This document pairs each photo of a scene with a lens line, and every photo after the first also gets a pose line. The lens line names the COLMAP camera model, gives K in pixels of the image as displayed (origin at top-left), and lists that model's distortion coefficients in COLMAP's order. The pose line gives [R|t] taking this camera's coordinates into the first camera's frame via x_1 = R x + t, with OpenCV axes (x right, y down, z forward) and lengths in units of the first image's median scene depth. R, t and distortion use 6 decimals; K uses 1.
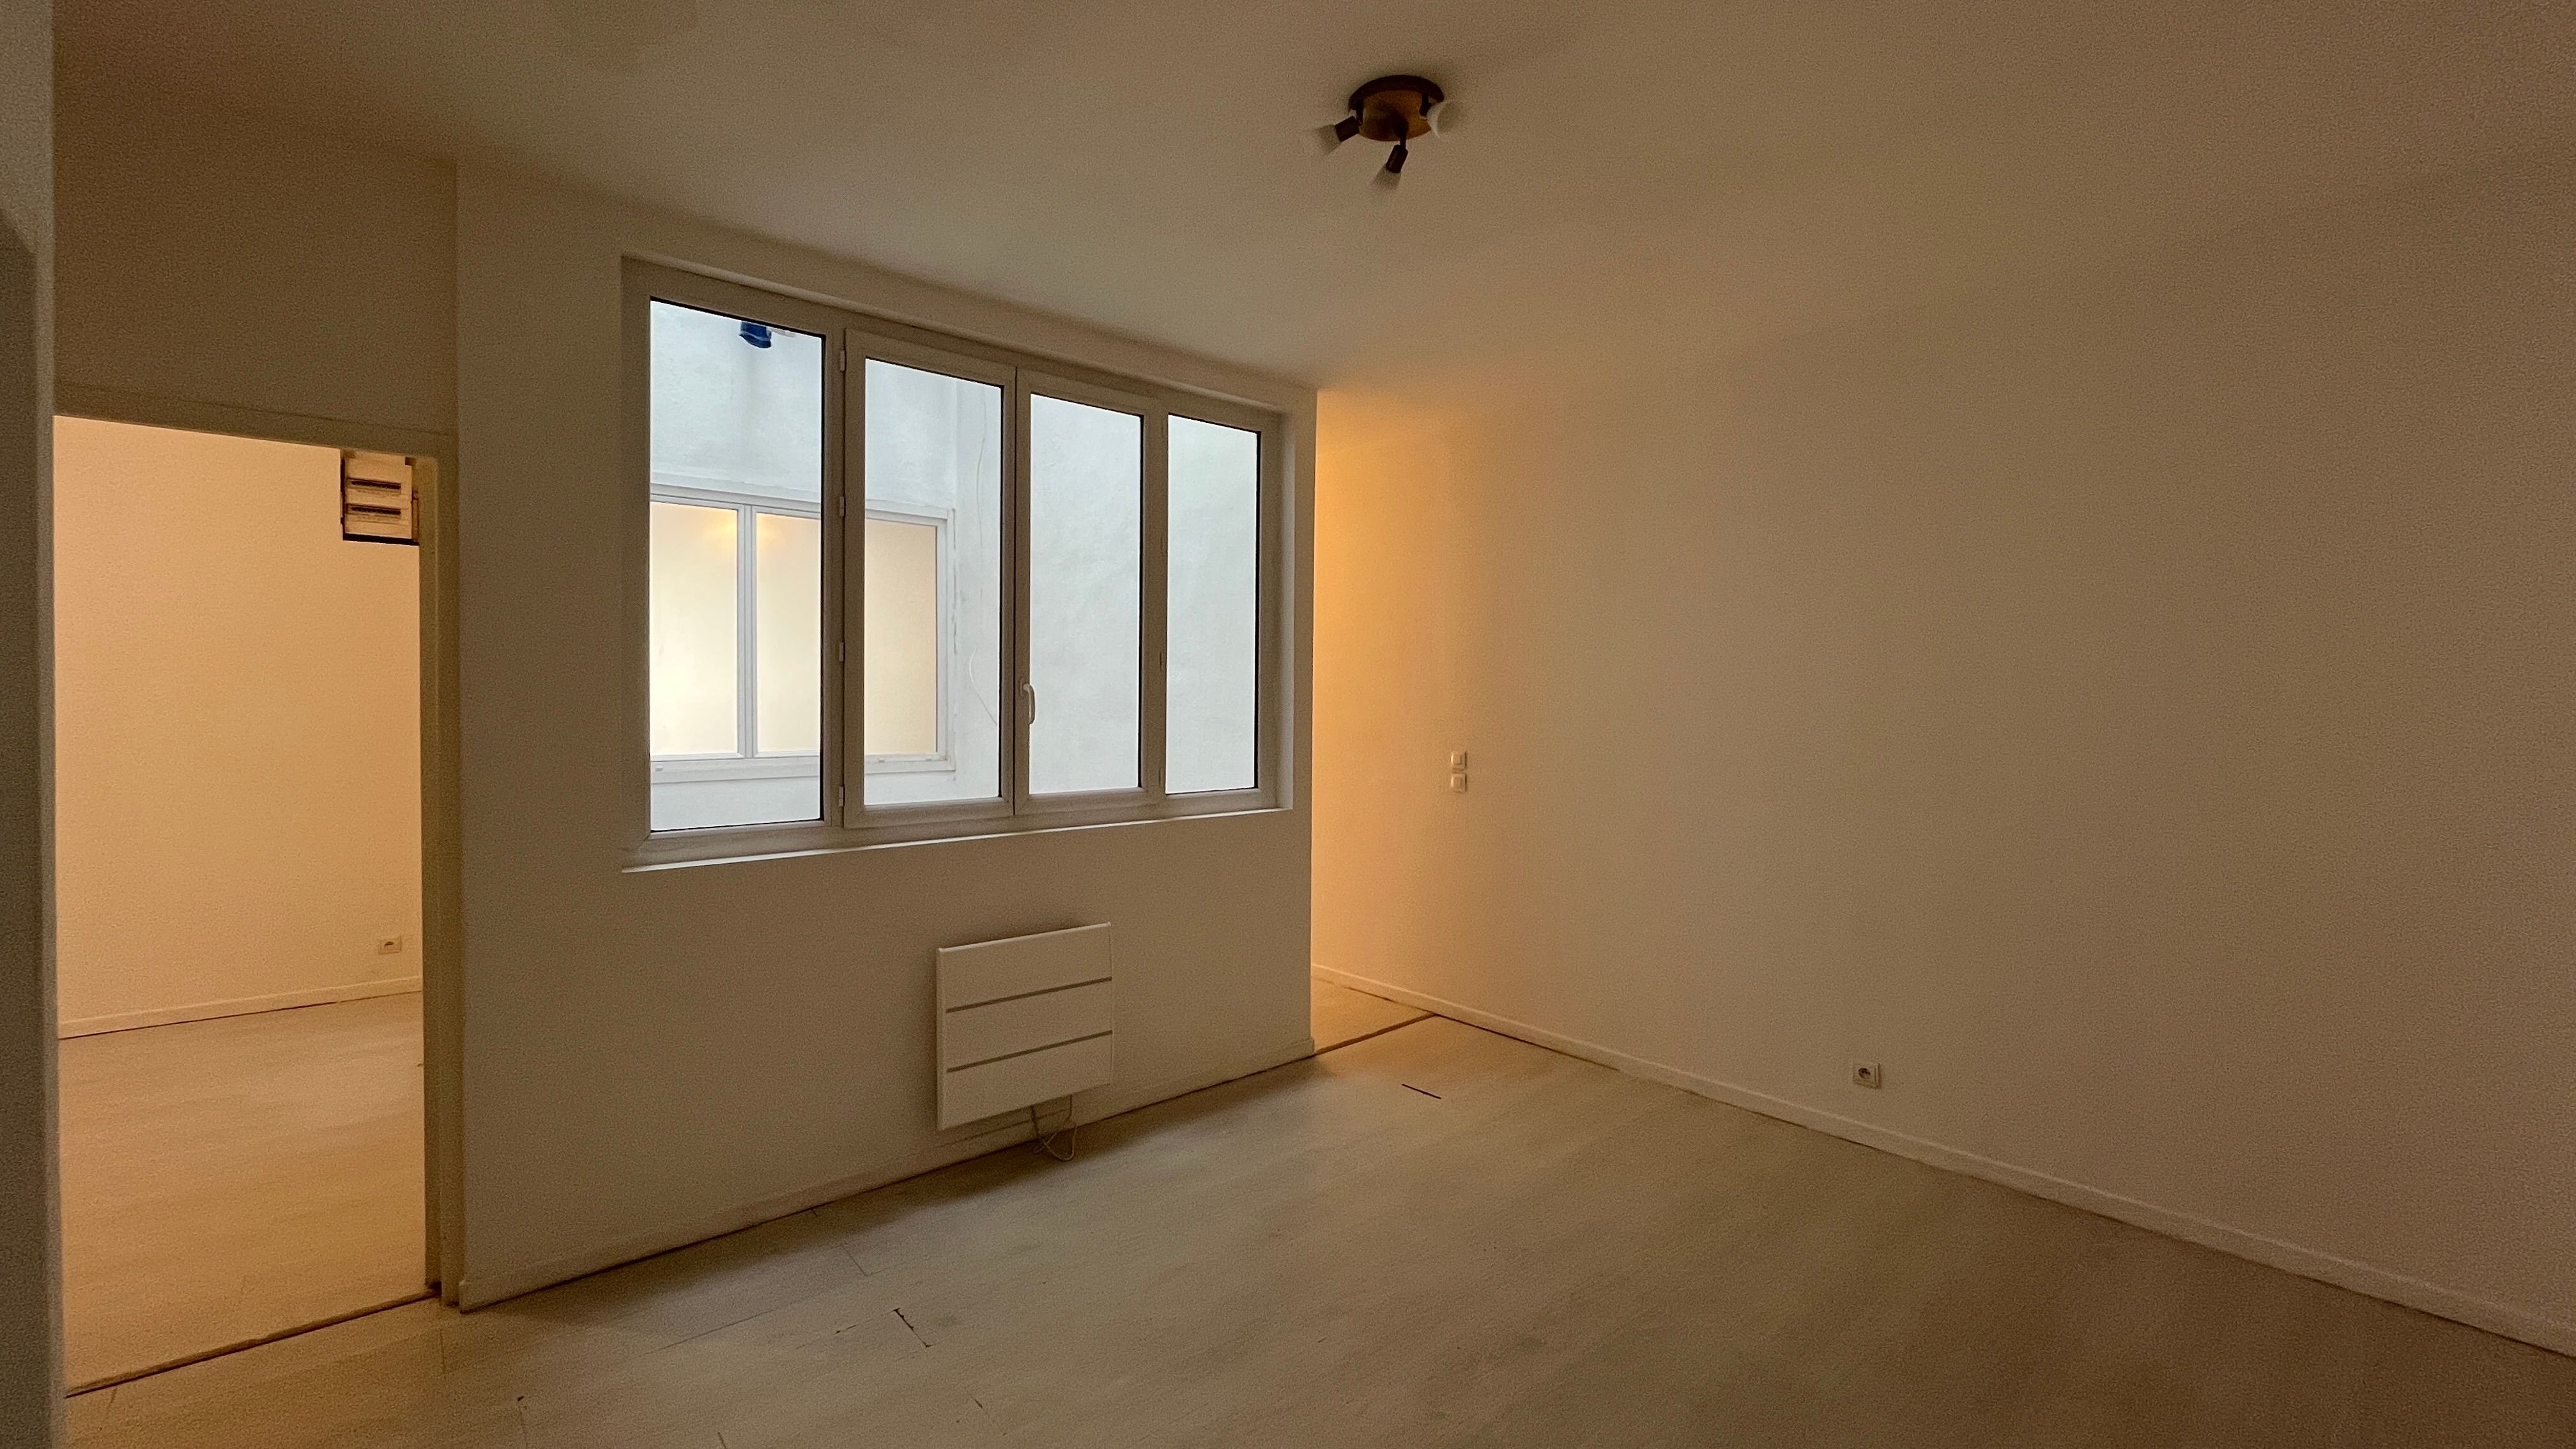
lens RADIAL K [[1014.2, 0, 1243.8], [0, 1014.2, 717.0], [0, 0, 1]] dist [0.001598, 0.000026]
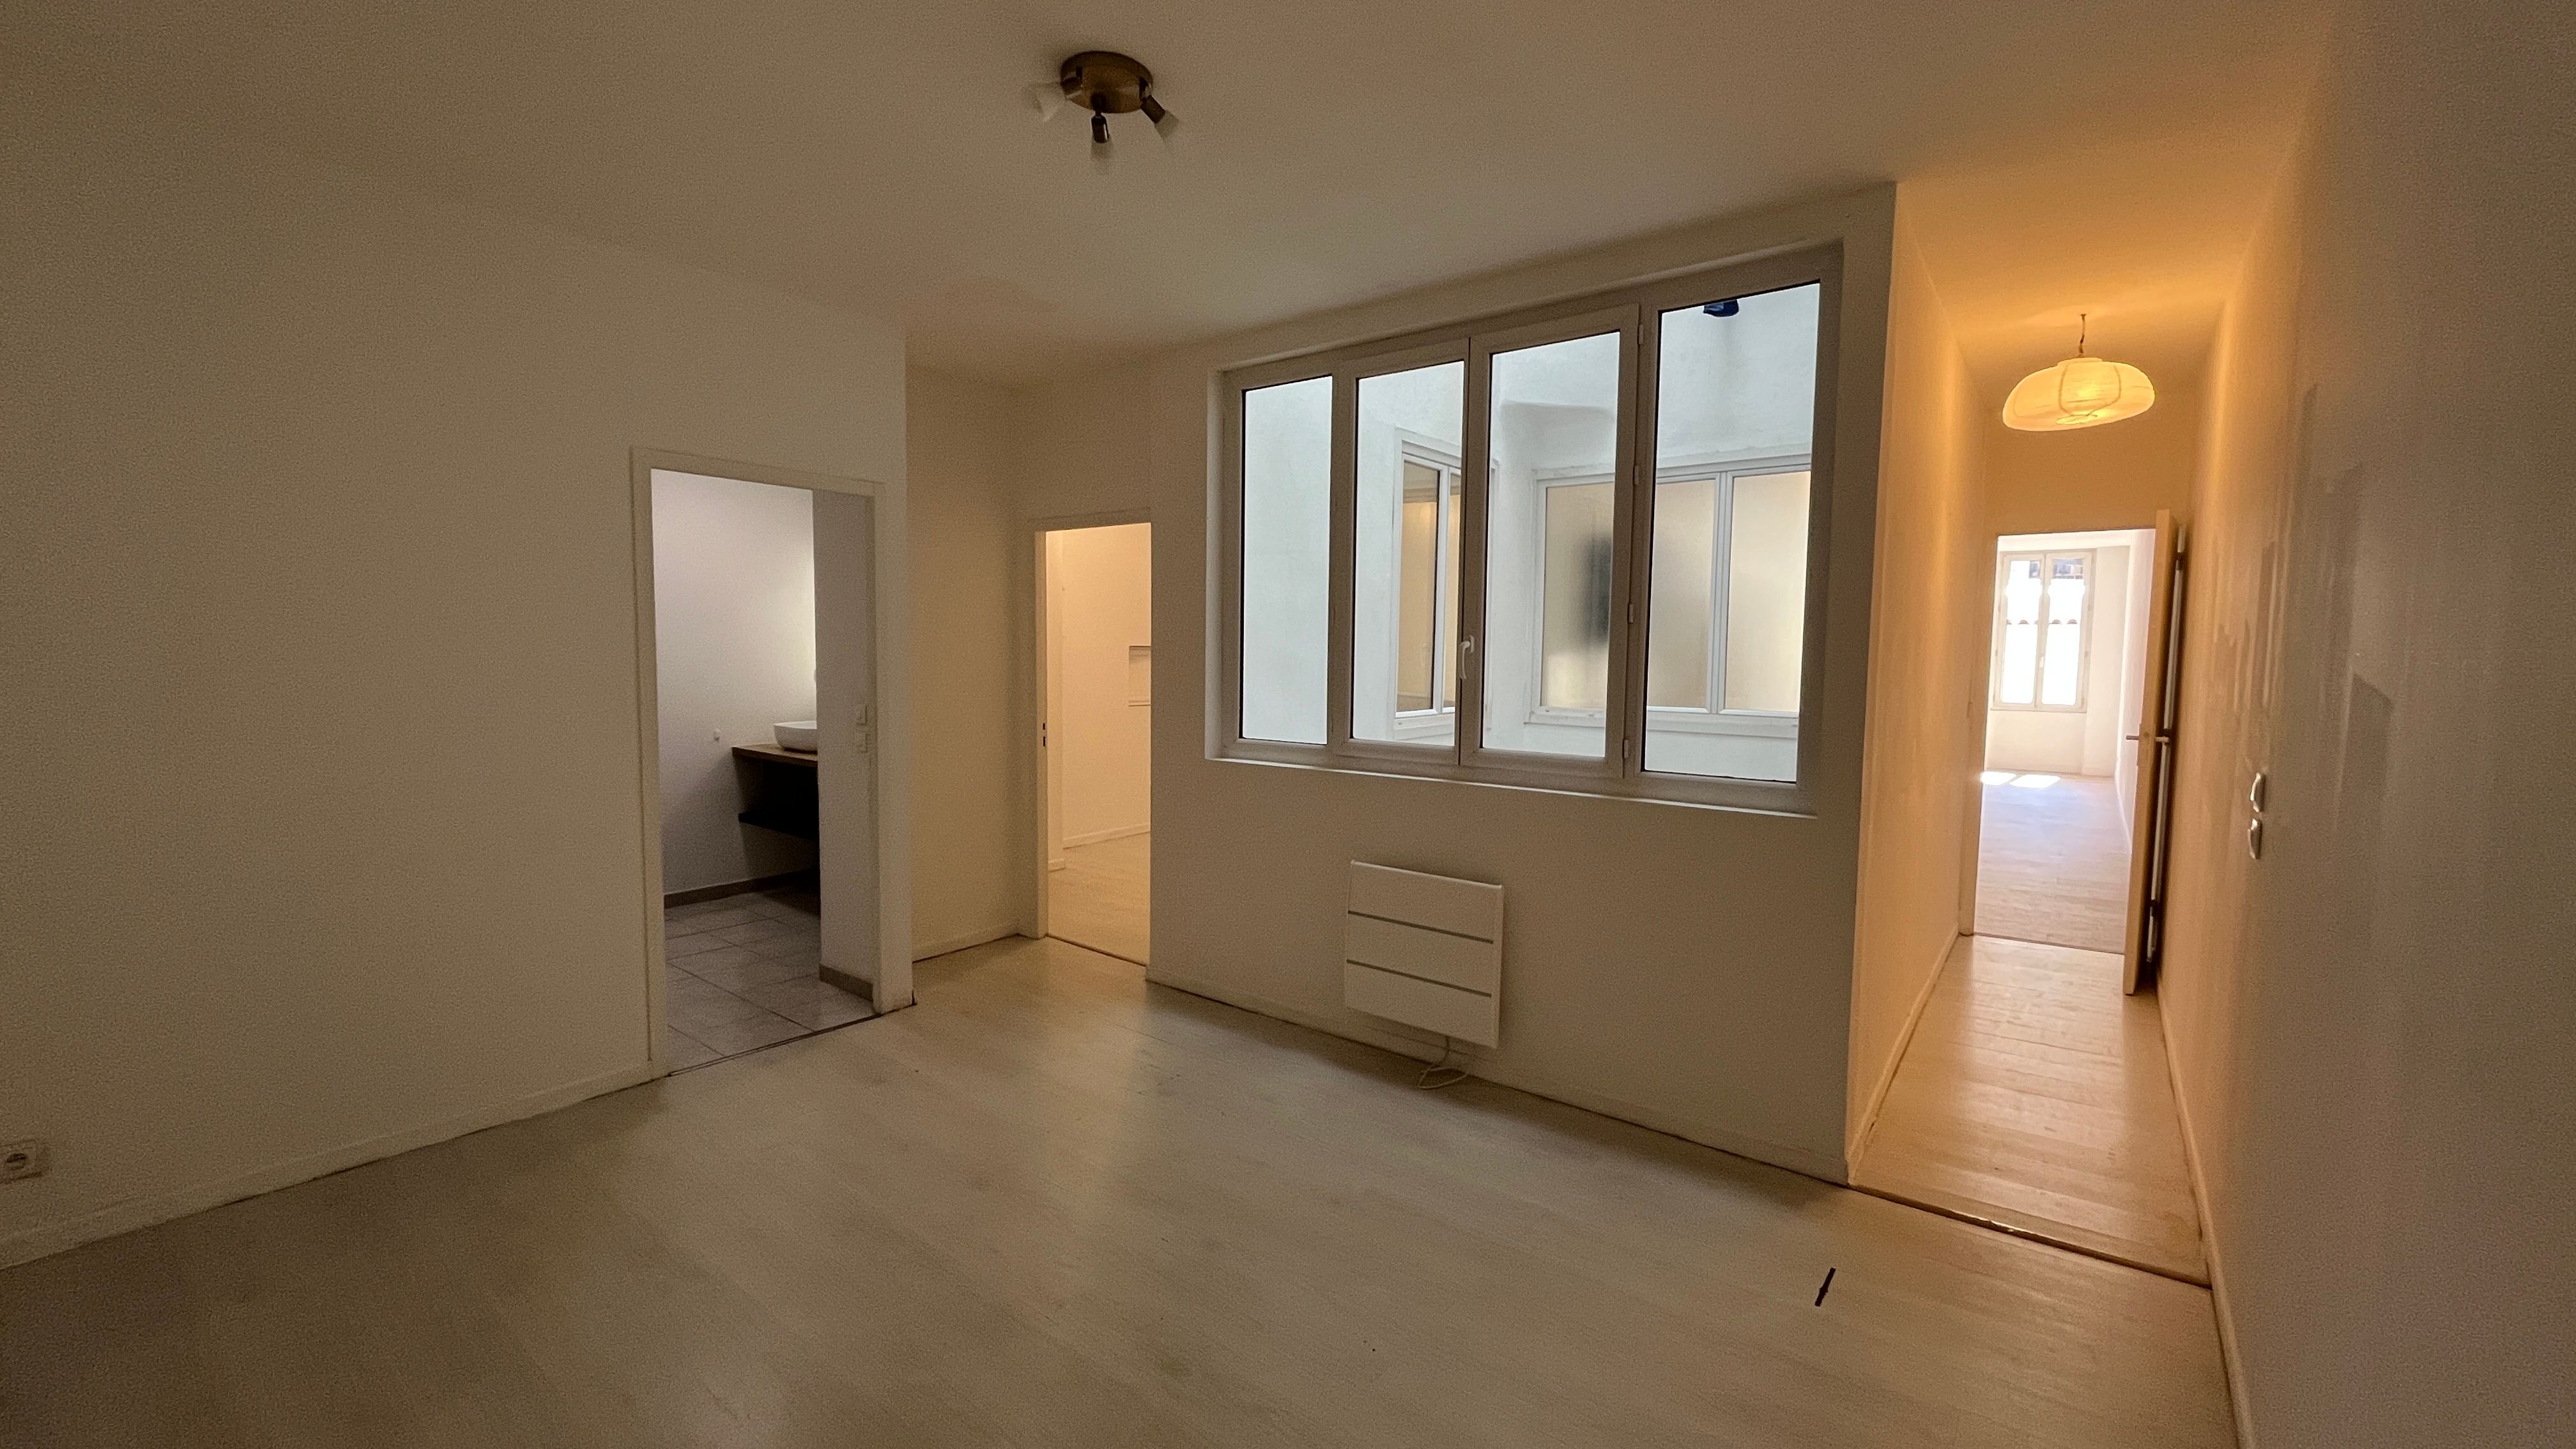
lens RADIAL K [[992.5, 0, 1293.4], [0, 992.5, 711.2], [0, 0, 1]] dist [0.000025, -0.000064]
pose [[0.236310, 0.059315, -0.969866, 0.702985], [-0.029683, 0.998110, 0.053810, -0.009492], [0.971224, 0.016072, 0.237624, 0.554183]]
